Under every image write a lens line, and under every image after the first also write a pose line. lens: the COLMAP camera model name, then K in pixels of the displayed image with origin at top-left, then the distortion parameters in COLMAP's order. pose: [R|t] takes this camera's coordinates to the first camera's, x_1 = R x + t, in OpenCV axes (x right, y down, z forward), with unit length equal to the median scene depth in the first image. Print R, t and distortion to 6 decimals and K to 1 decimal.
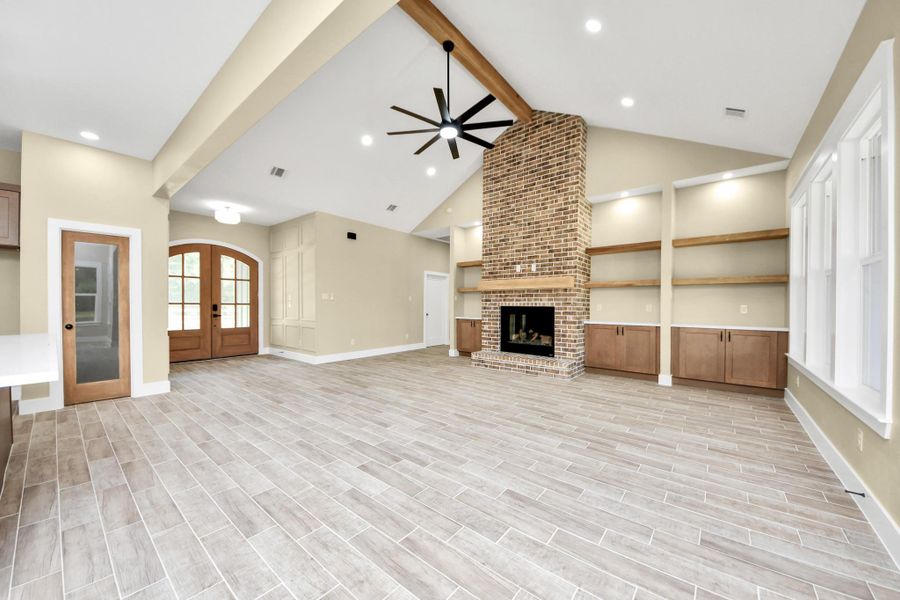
lens RADIAL K [[325.5, 0, 452.6], [0, 325.5, 308.7], [0, 0, 1]] dist [0.004521, -0.008195]
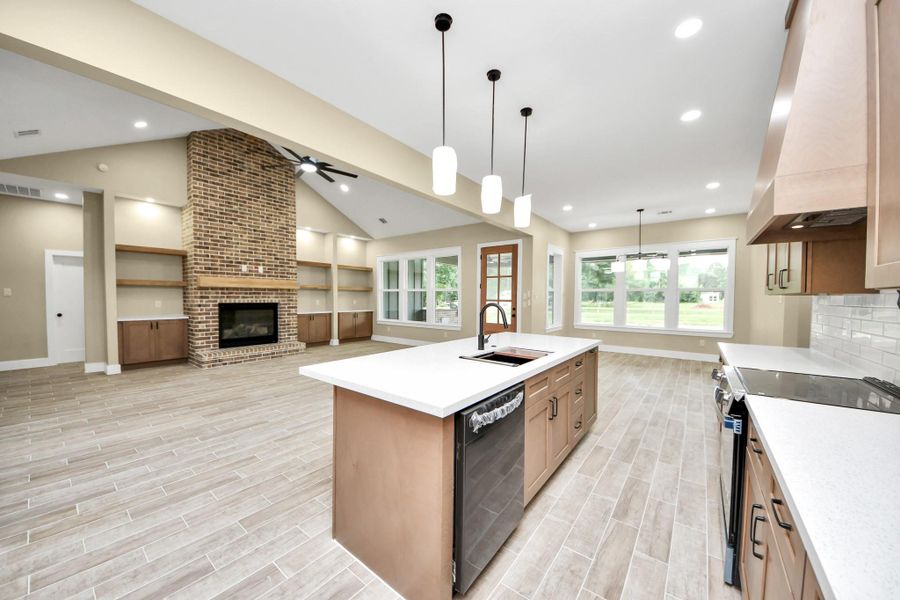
lens RADIAL K [[325.5, 0, 448.0], [0, 325.5, 303.7], [0, 0, 1]] dist [0.004521, -0.008195]
pose [[-0.022371, -0.025256, 0.999431, -0.857326], [0.005224, 0.999664, 0.025379, -0.028010], [-0.999736, 0.005789, -0.022232, 0.324602]]
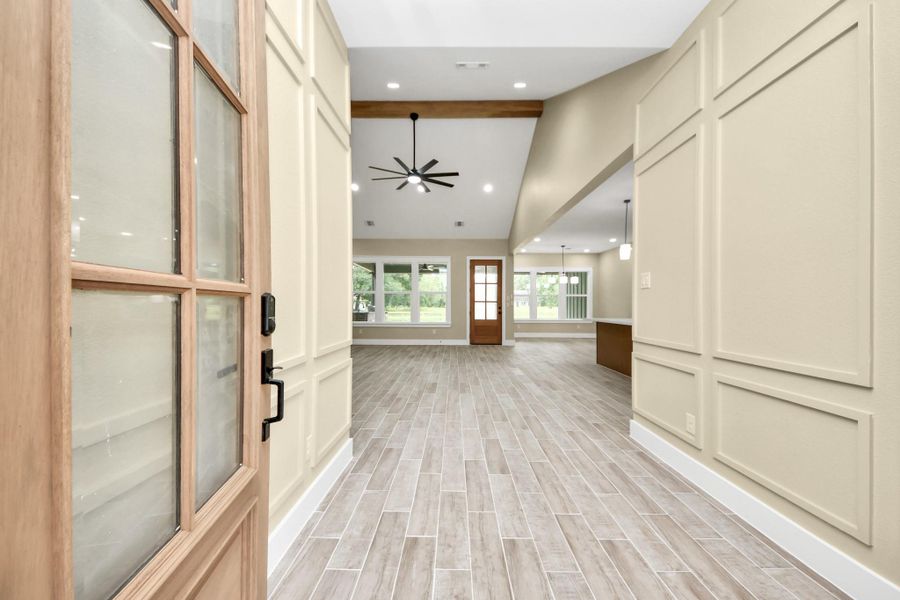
lens RADIAL K [[325.5, 0, 453.8], [0, 325.5, 301.7], [0, 0, 1]] dist [0.004521, -0.008195]
pose [[-0.628732, 0.004594, 0.777608, -0.798608], [0.006845, 0.999977, -0.000372, -0.009457], [-0.777592, 0.005089, -0.628749, 1.156657]]
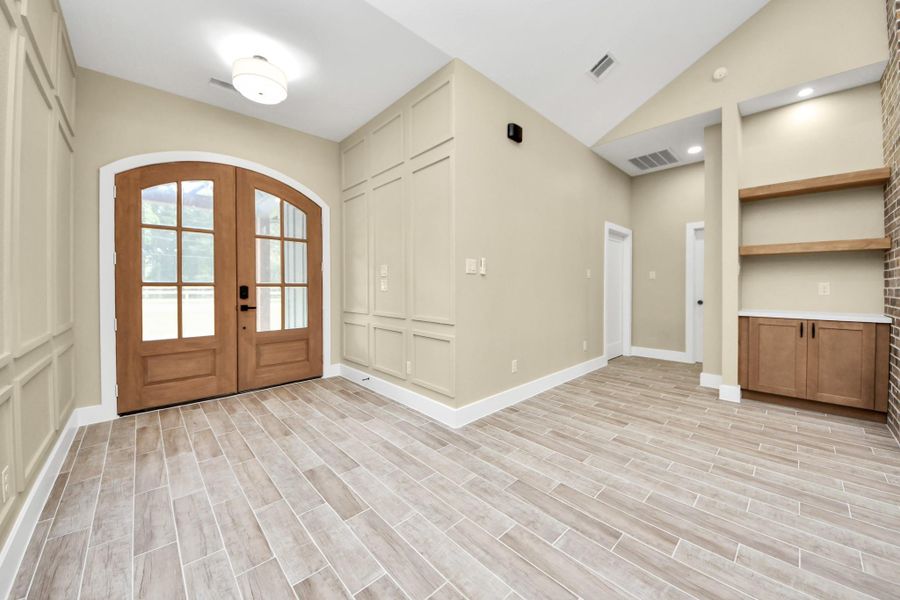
lens RADIAL K [[325.5, 0, 447.2], [0, 325.5, 288.8], [0, 0, 1]] dist [0.004521, -0.008195]
pose [[0.990450, -0.002216, -0.137855, -0.380569], [0.002053, 0.999997, -0.001321, -0.008473], [0.137858, 0.001025, 0.990452, 0.594474]]
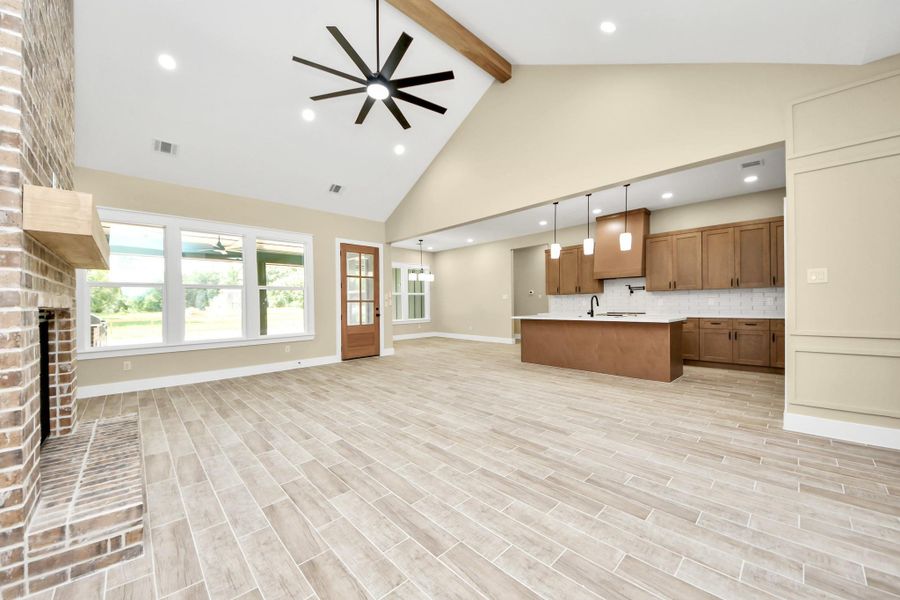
lens RADIAL K [[325.5, 0, 455.5], [0, 325.5, 305.6], [0, 0, 1]] dist [0.004521, -0.008195]
pose [[-0.992808, 0.009019, 0.119381, -0.197213], [0.011307, 0.999765, 0.018503, -0.011305], [-0.119186, 0.019720, -0.992676, 1.189643]]
